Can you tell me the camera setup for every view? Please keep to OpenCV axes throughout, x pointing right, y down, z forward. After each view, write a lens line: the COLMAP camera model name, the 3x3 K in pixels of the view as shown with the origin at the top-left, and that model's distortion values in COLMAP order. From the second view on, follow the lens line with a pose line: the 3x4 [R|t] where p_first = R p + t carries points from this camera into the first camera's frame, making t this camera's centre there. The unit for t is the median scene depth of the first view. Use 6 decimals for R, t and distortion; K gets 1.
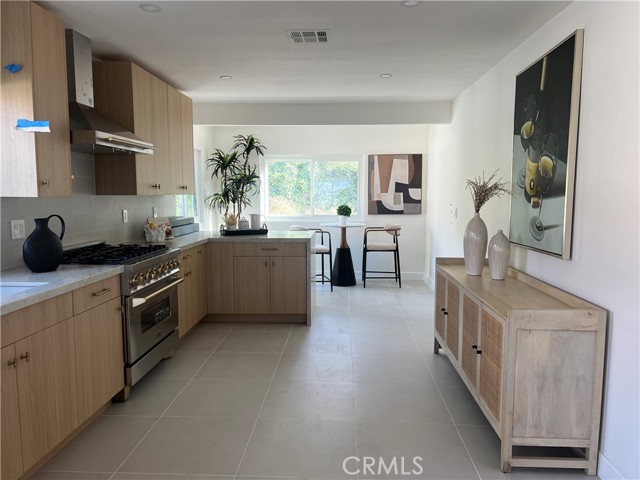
lens RADIAL K [[466.9, 0, 320.0], [0, 466.9, 240.0], [0, 0, 1]] dist [-0.002514, -0.004271]
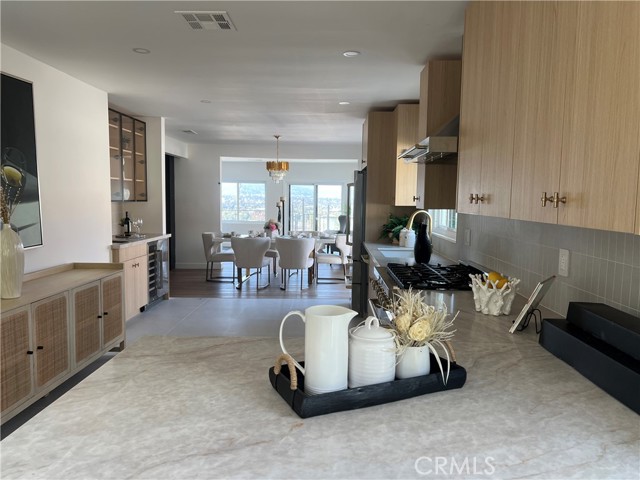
lens RADIAL K [[466.9, 0, 320.0], [0, 466.9, 240.0], [0, 0, 1]] dist [-0.002514, -0.004271]
pose [[-0.999402, -0.012812, -0.032123, -0.180039], [-0.018681, 0.981671, 0.189664, -0.181462], [0.029105, 0.190150, -0.981323, 1.681177]]
